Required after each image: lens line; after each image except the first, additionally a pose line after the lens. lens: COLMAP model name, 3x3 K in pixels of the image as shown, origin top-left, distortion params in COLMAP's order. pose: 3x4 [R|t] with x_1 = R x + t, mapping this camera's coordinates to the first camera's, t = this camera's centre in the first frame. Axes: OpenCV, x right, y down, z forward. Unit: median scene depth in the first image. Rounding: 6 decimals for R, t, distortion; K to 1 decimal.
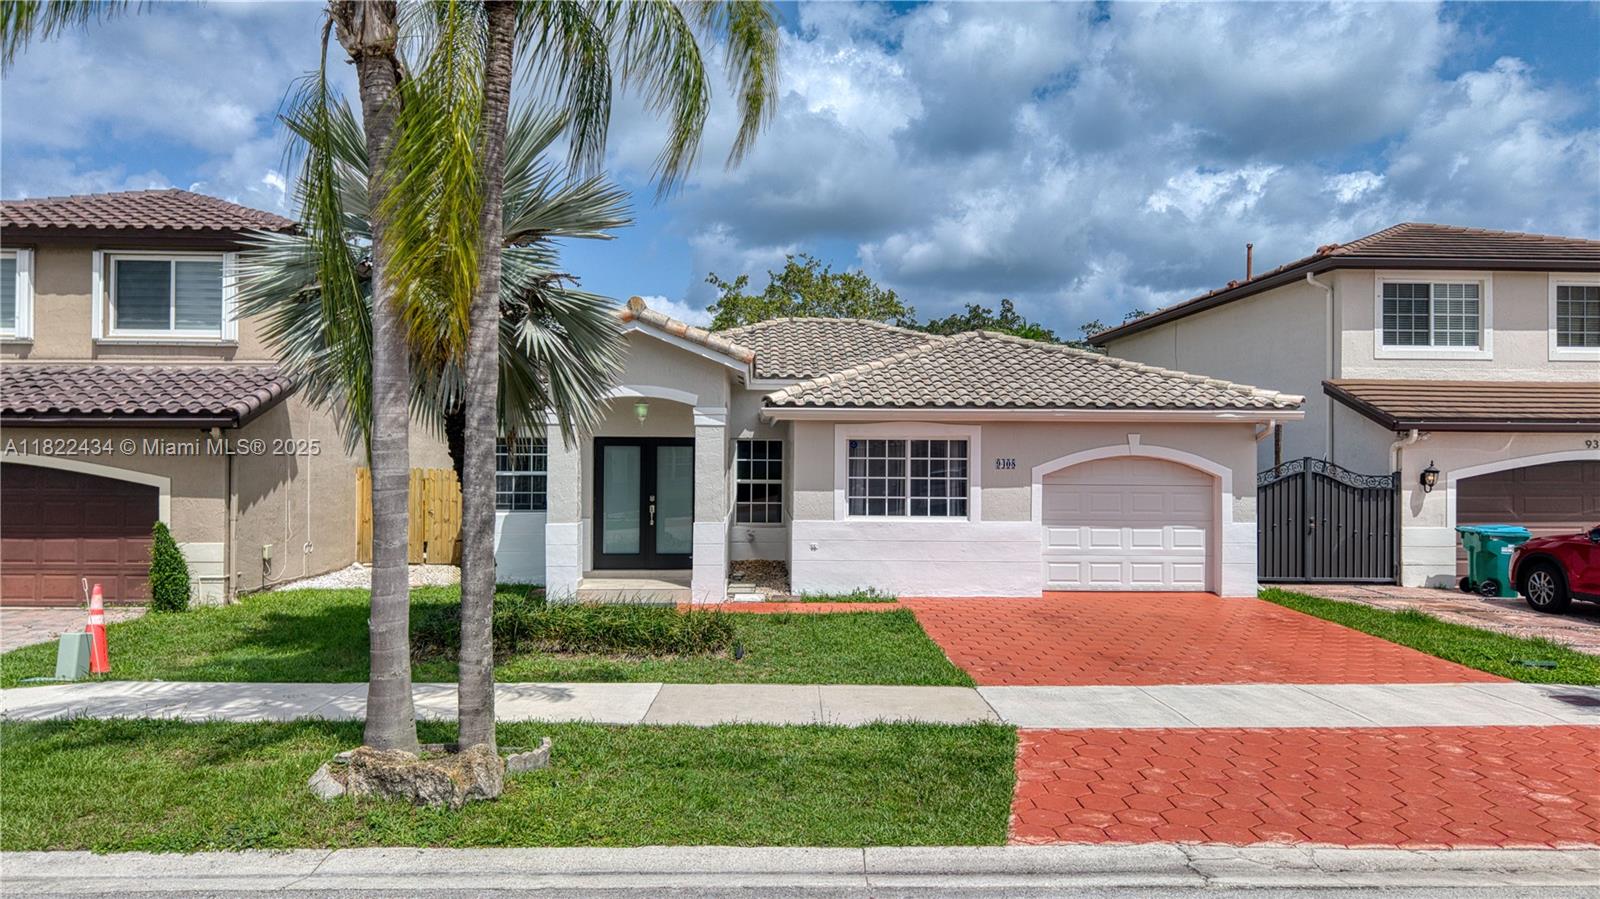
lens RADIAL K [[1069.0, 0, 801.5], [0, 1069.0, 455.9], [0, 0, 1]] dist [0.003414, -0.005713]
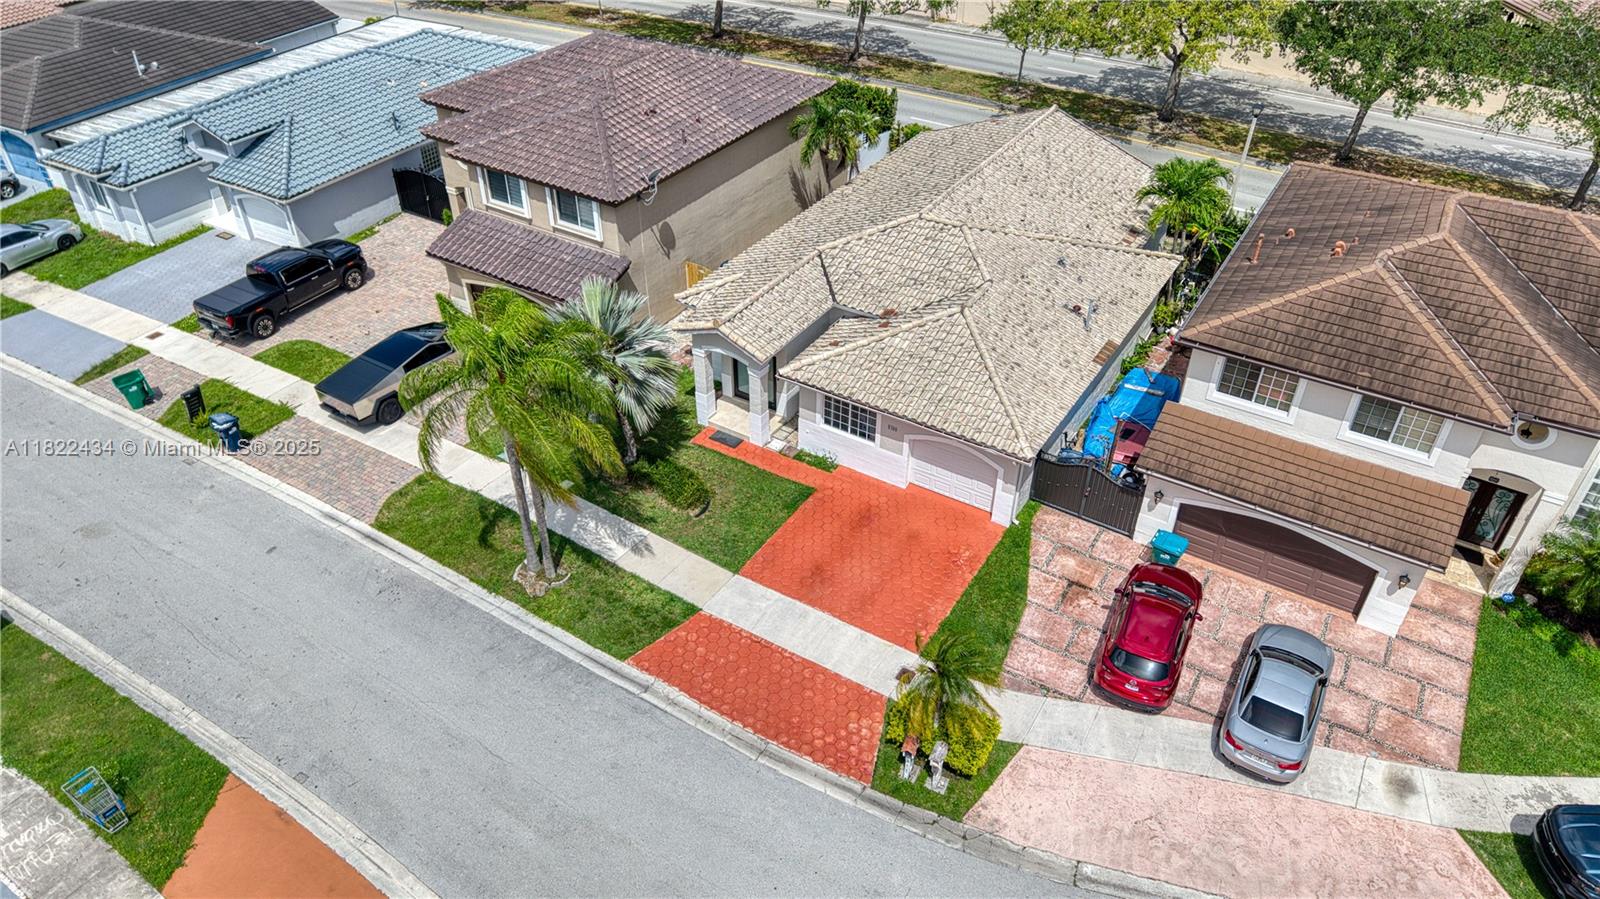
lens RADIAL K [[1069.0, 0, 801.5], [0, 1069.0, 455.9], [0, 0, 1]] dist [0.003414, -0.005713]
pose [[0.822645, 0.342957, -0.453471, 0.939371], [0.000133, 0.797469, 0.603360, -1.105615], [0.568556, -0.496411, 0.655988, -0.371694]]
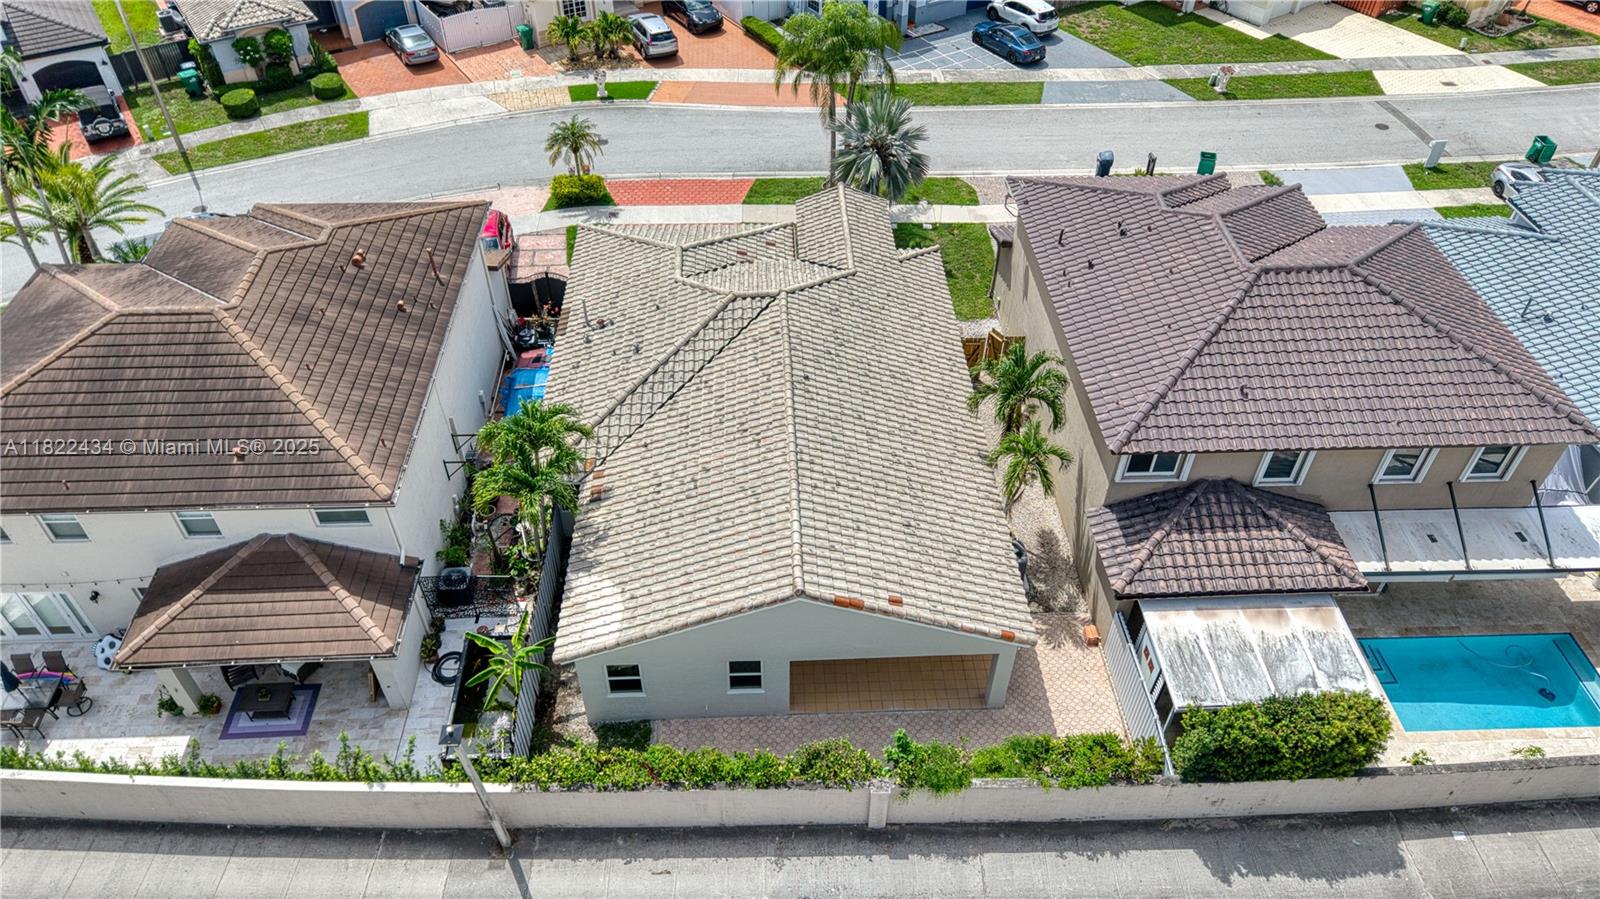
lens RADIAL K [[1069.0, 0, 801.5], [0, 1069.0, 455.9], [0, 0, 1]] dist [0.003414, -0.005713]
pose [[-0.999832, -0.015418, -0.009890, -0.038896], [-0.018020, 0.731146, 0.681983, -1.362581], [-0.003284, 0.682047, -0.731301, 3.168852]]
